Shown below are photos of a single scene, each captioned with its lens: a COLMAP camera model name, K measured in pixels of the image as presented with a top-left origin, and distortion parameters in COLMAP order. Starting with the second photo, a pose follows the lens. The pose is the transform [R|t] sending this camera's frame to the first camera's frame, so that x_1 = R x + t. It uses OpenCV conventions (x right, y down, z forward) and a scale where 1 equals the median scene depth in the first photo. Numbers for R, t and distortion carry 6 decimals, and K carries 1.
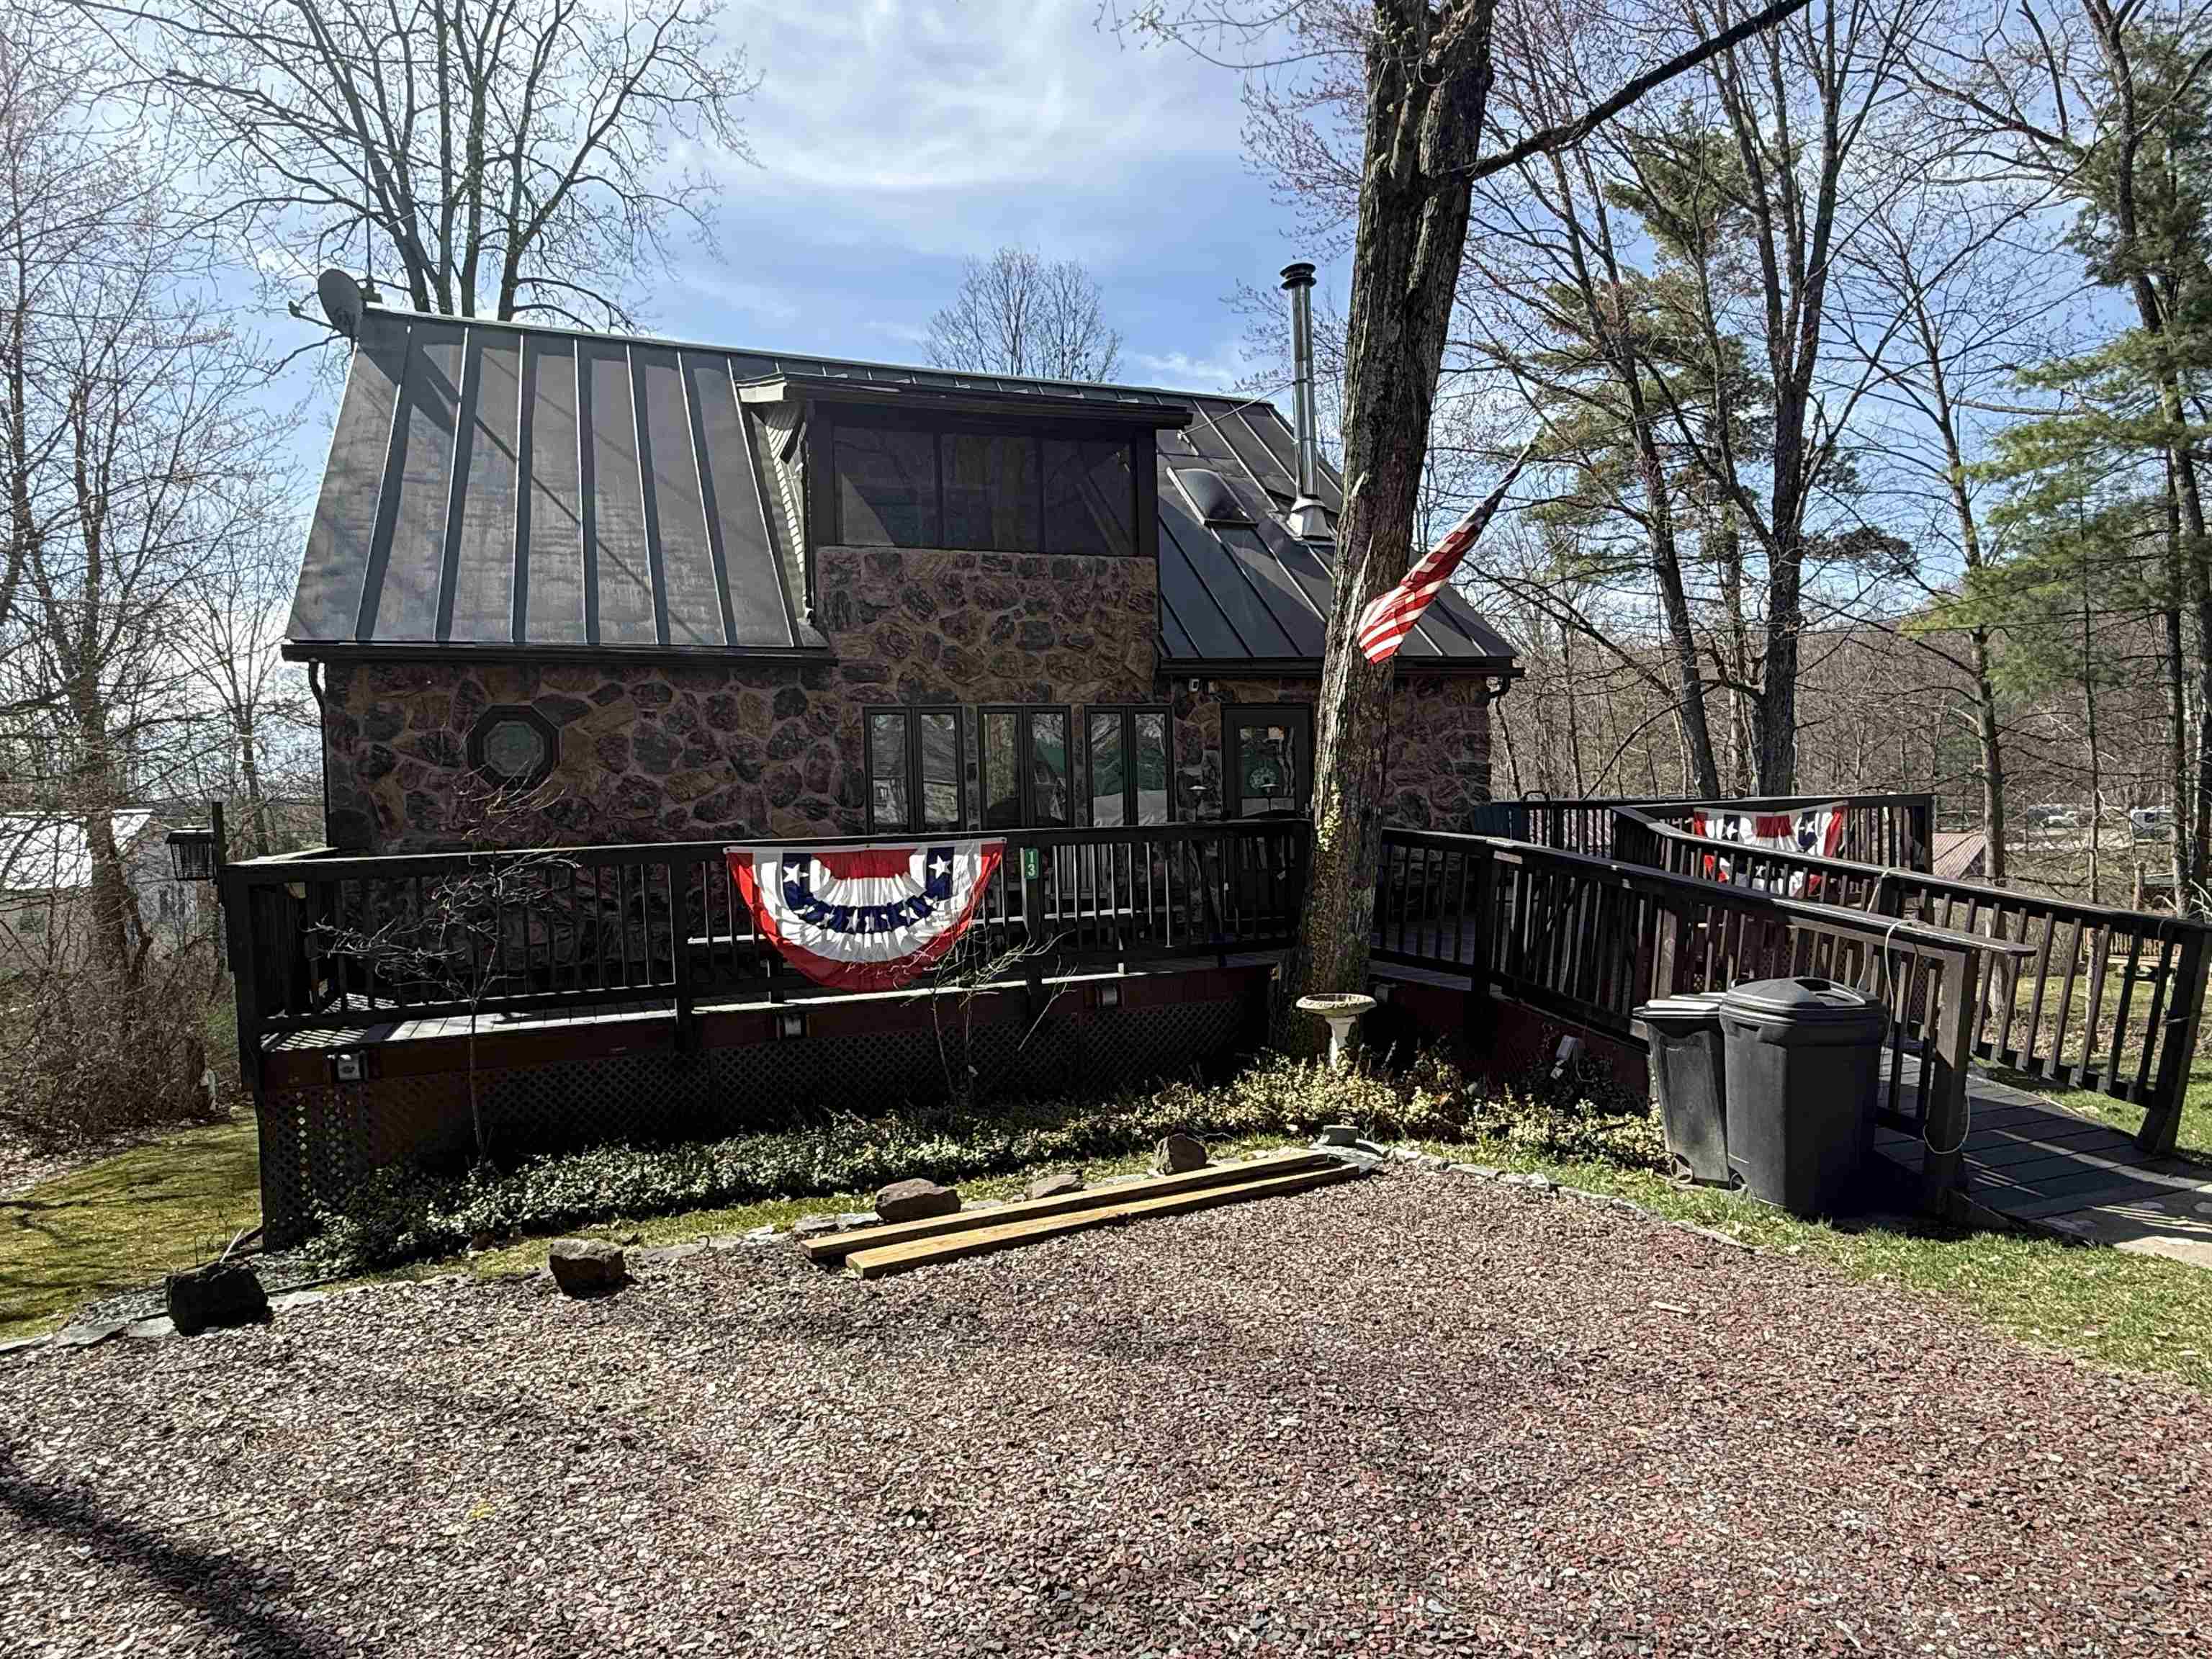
lens RADIAL K [[1290.4, 0, 1106.0], [0, 1290.4, 829.5], [0, 0, 1]] dist [-0.004406, 0.028689]
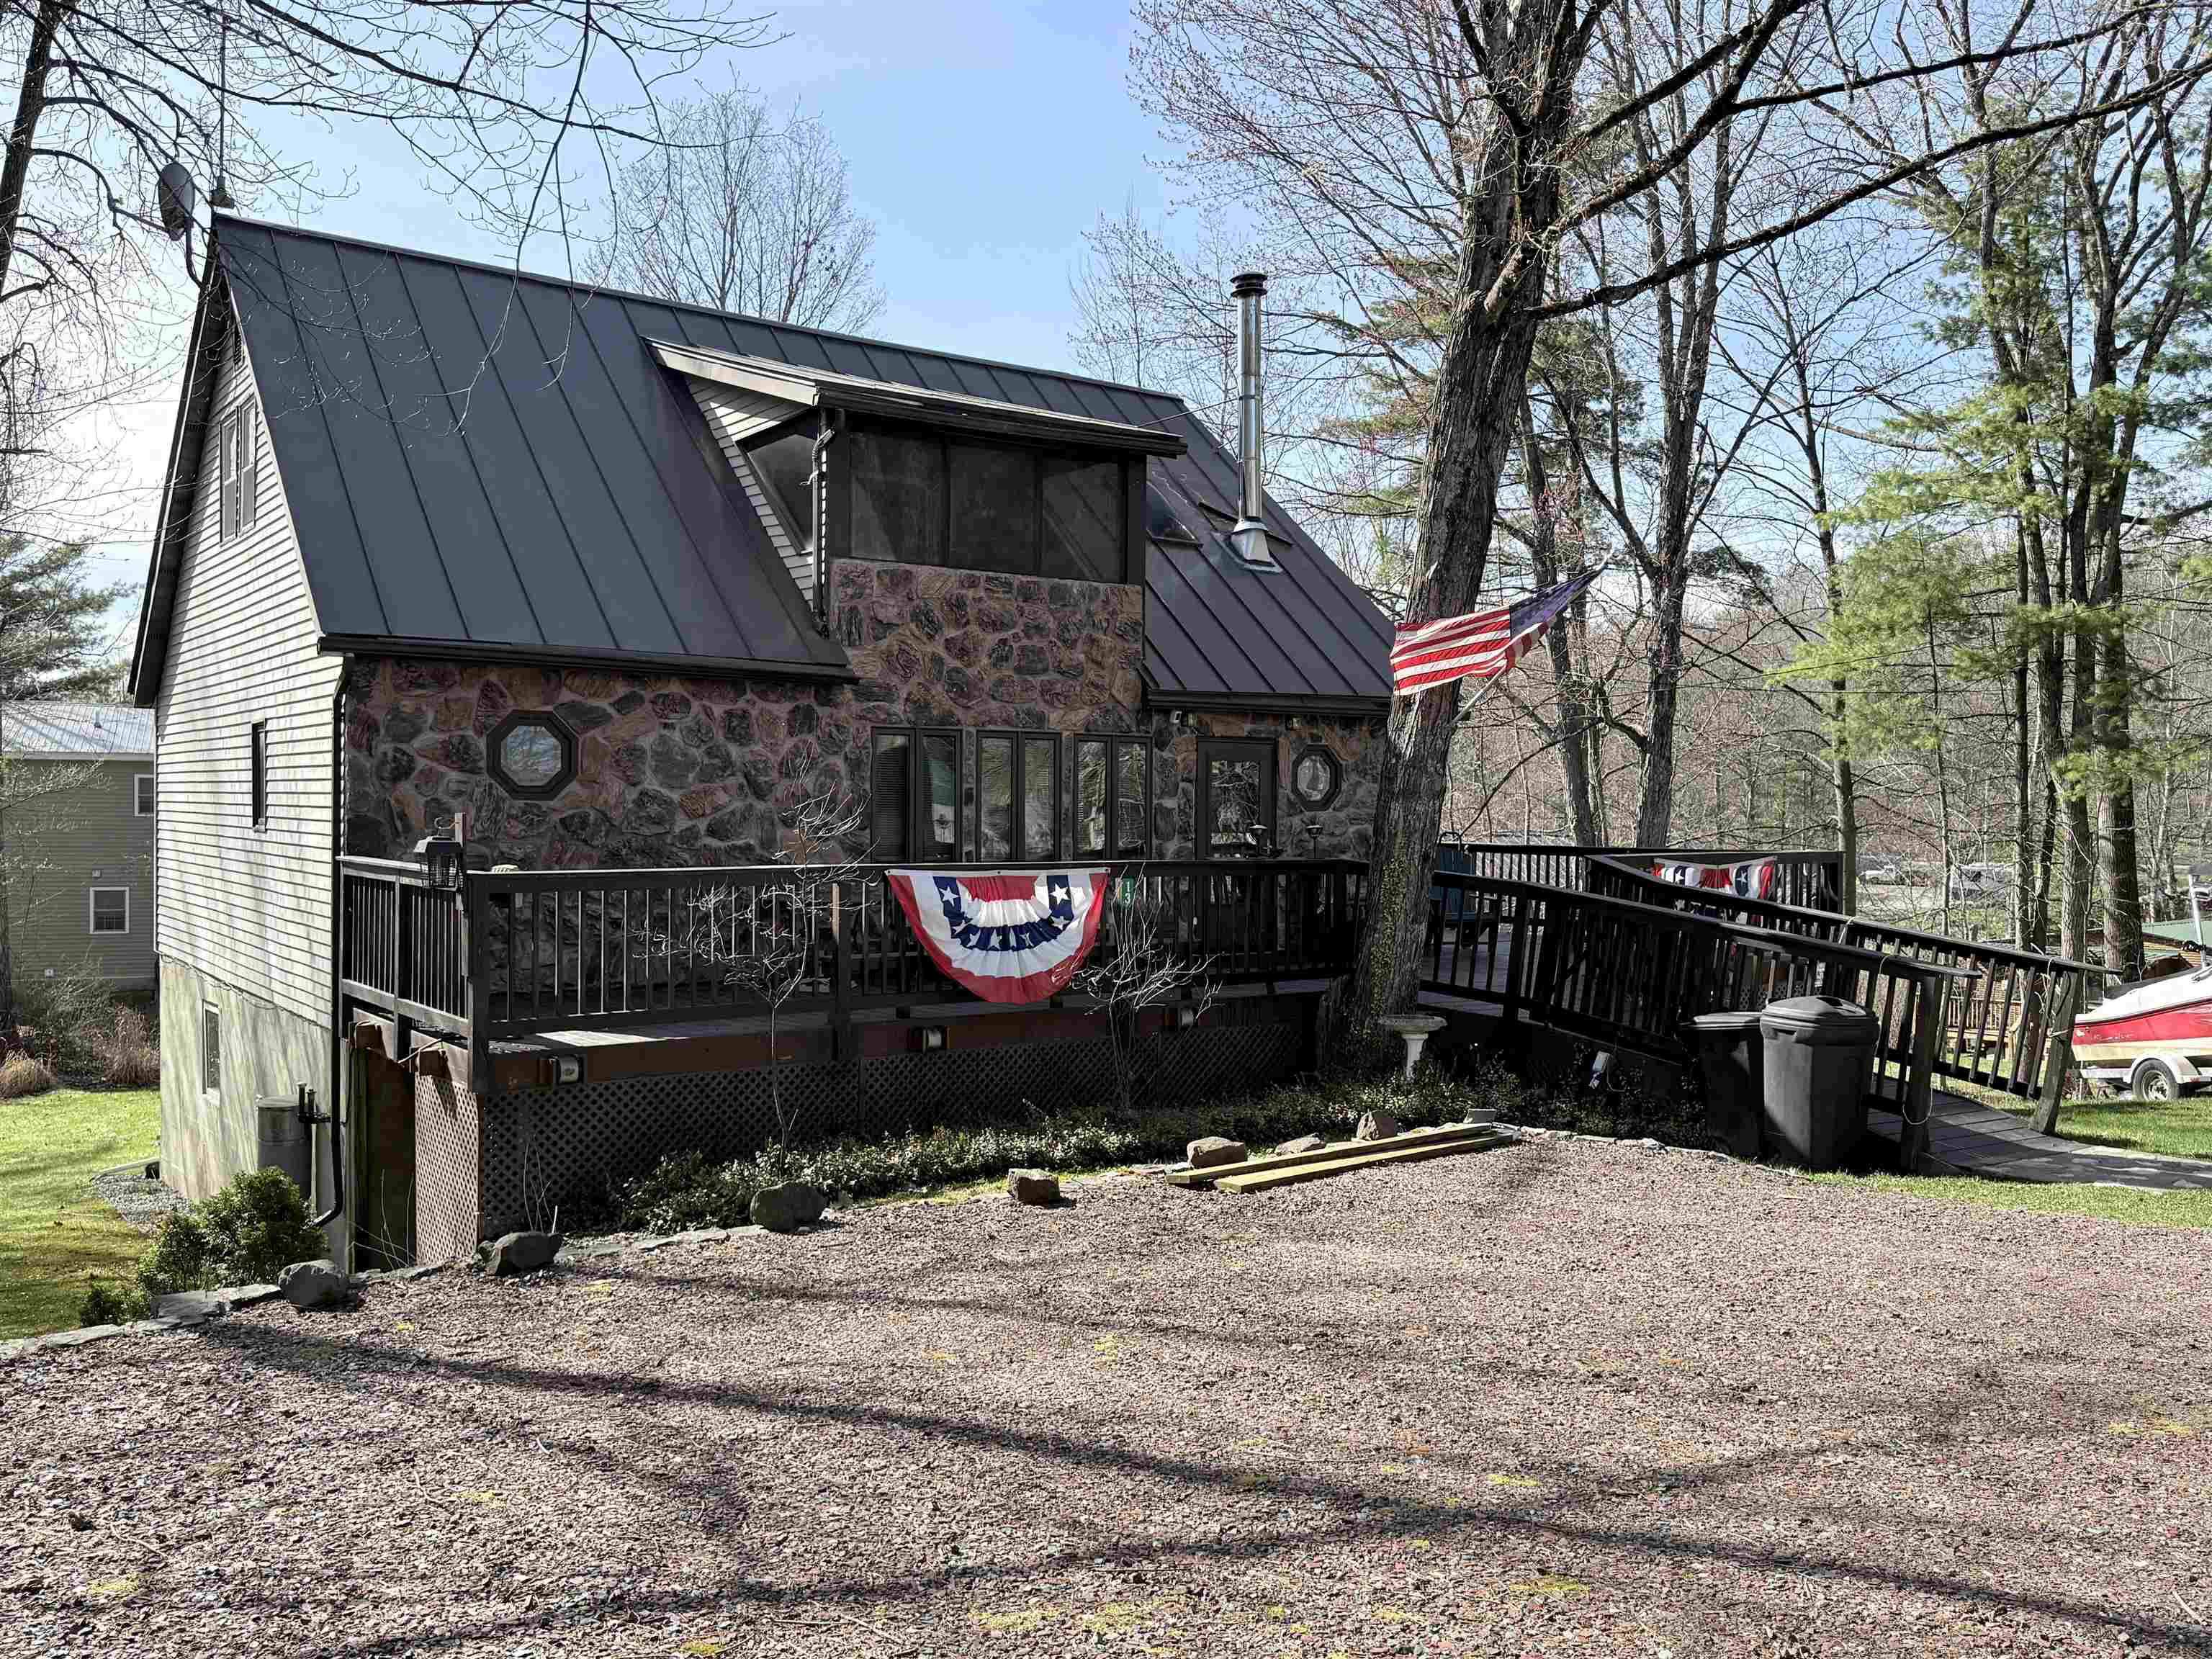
lens RADIAL K [[1737.6, 0, 1106.0], [0, 1737.6, 829.5], [0, 0, 1]] dist [0.124998, -0.133123]
pose [[0.974179, 0.036310, 0.222838, -0.321721], [-0.033083, 0.999287, -0.018196, 0.000575], [-0.223340, 0.010354, 0.974686, -0.333238]]
